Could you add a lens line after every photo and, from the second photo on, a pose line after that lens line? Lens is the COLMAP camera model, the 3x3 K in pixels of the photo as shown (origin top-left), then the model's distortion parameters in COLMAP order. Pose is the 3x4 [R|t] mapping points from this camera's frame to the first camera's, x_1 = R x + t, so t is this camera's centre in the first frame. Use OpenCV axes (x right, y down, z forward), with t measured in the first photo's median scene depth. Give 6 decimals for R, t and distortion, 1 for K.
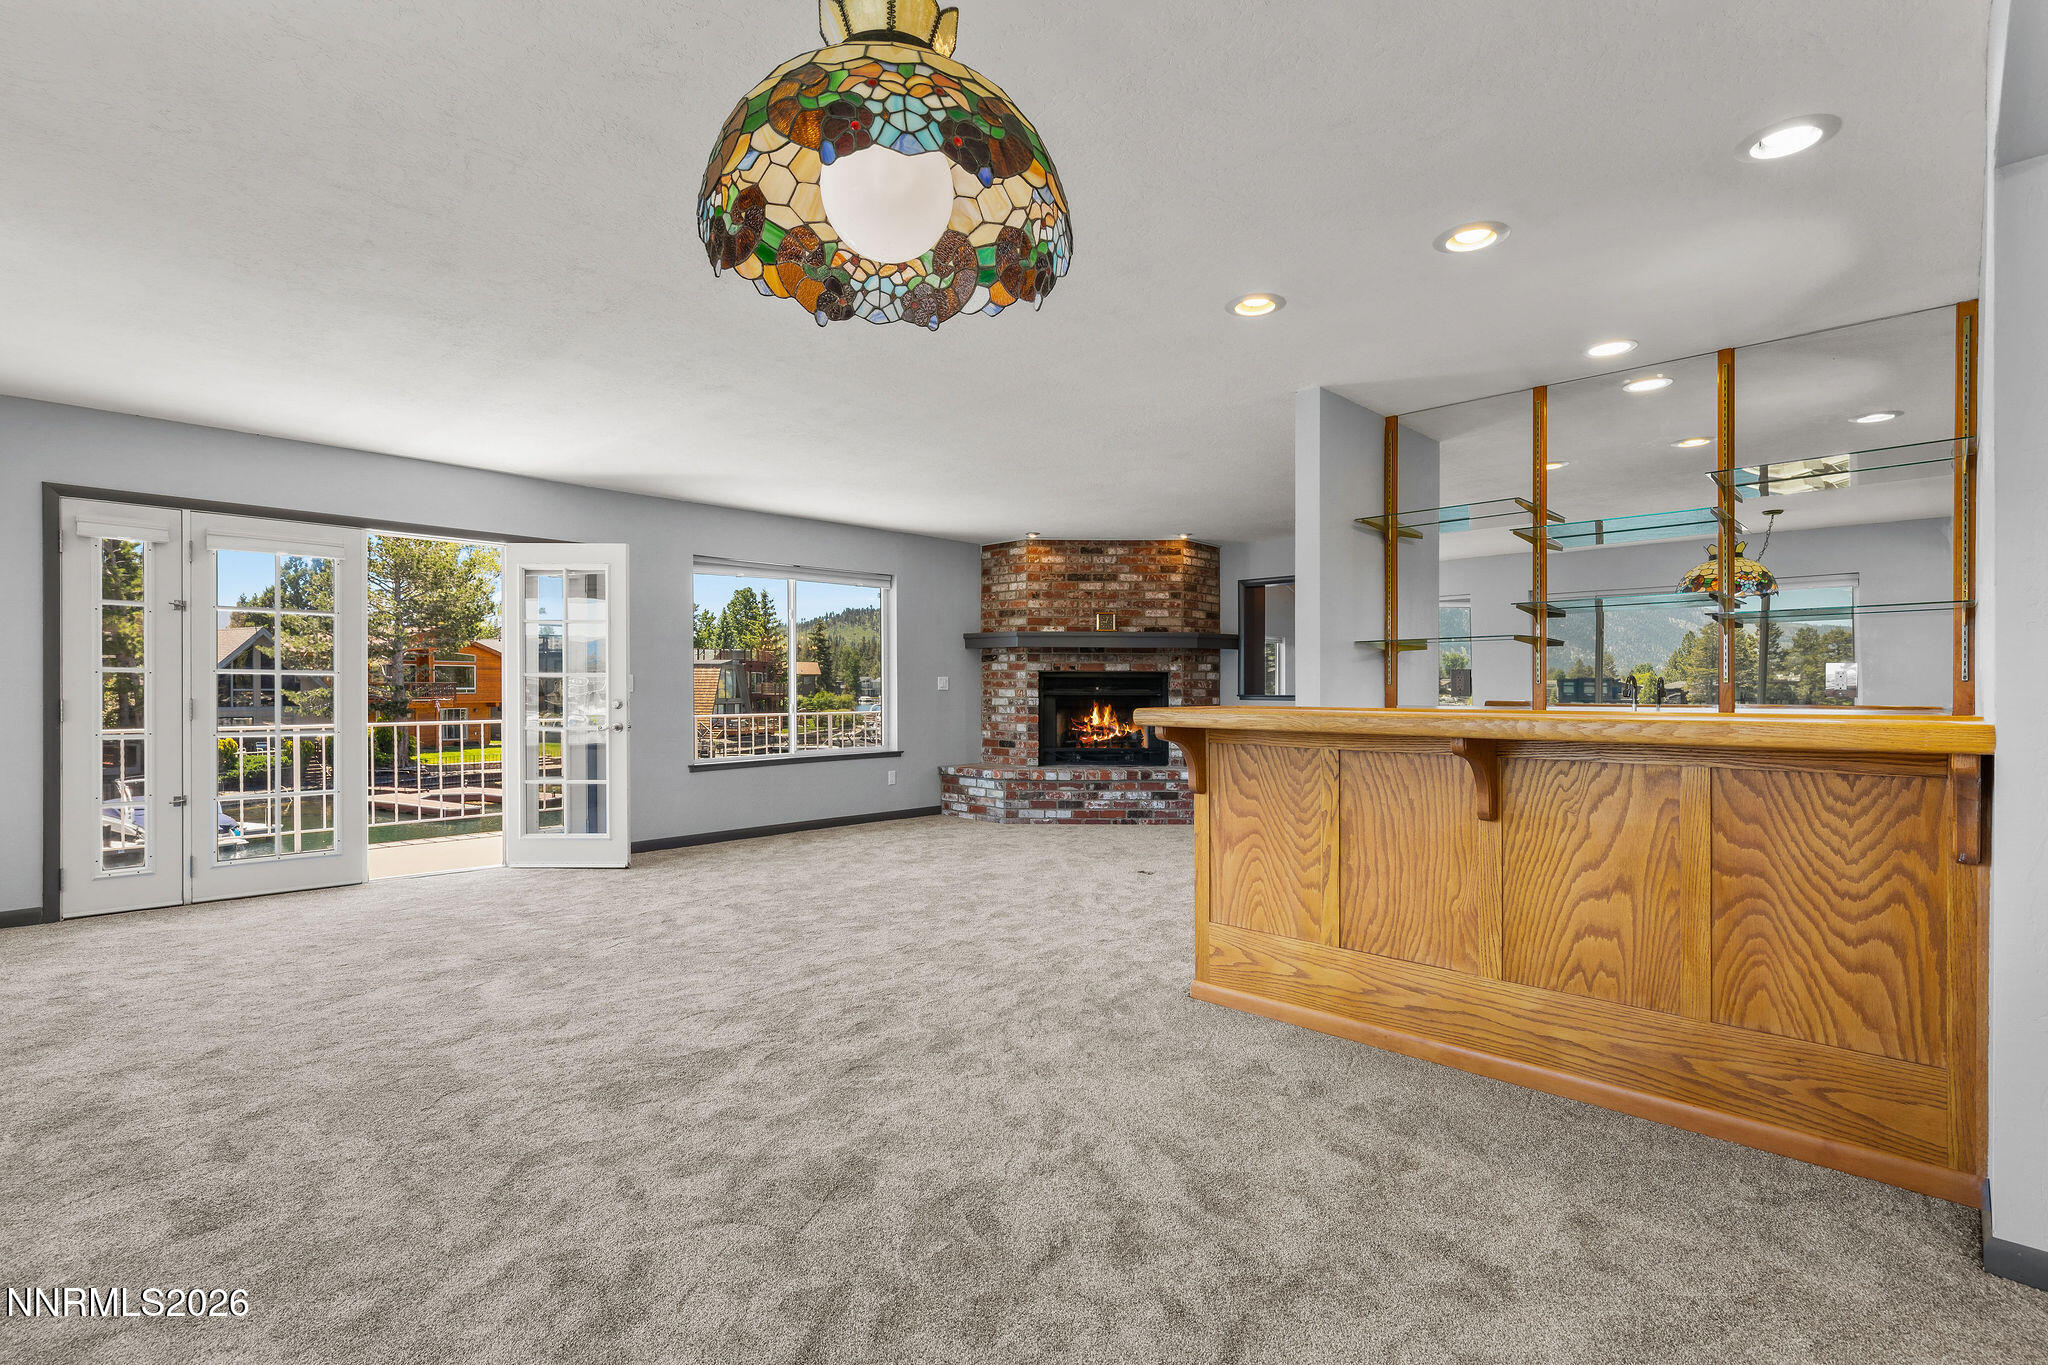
lens RADIAL K [[952.0, 0, 1026.7], [0, 952.0, 697.1], [0, 0, 1]] dist [0.000388, 0.000426]
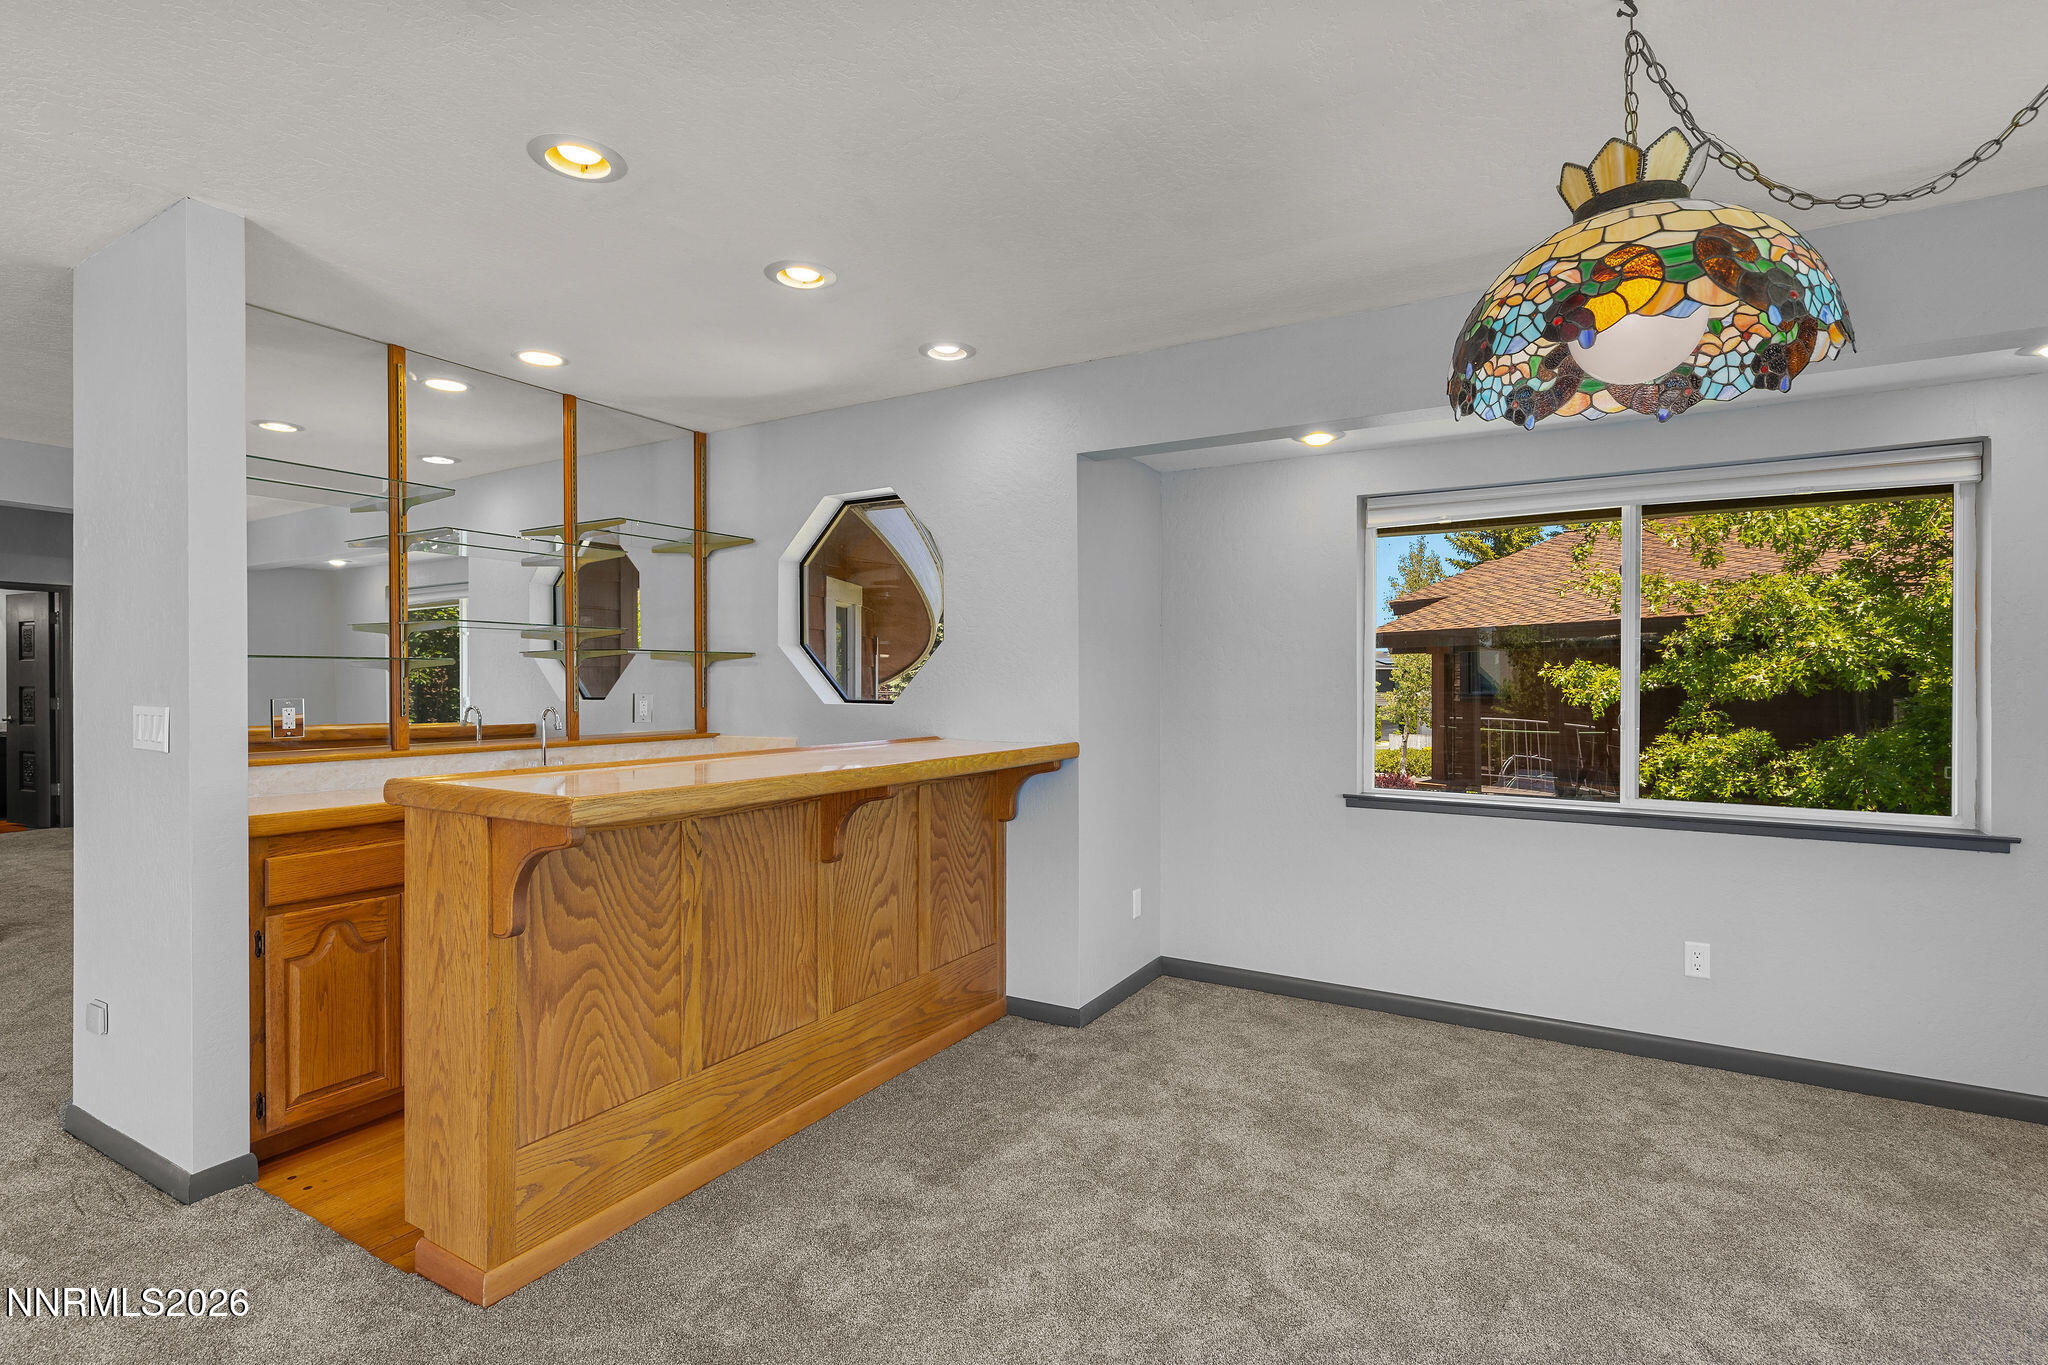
lens RADIAL K [[952.0, 0, 1027.3], [0, 952.0, 679.2], [0, 0, 1]] dist [0.000388, 0.000426]
pose [[-0.233130, 0.002889, 0.972441, -0.526597], [0.002109, 0.999995, -0.002465, -0.059865], [-0.972443, 0.001476, -0.233134, 0.972326]]
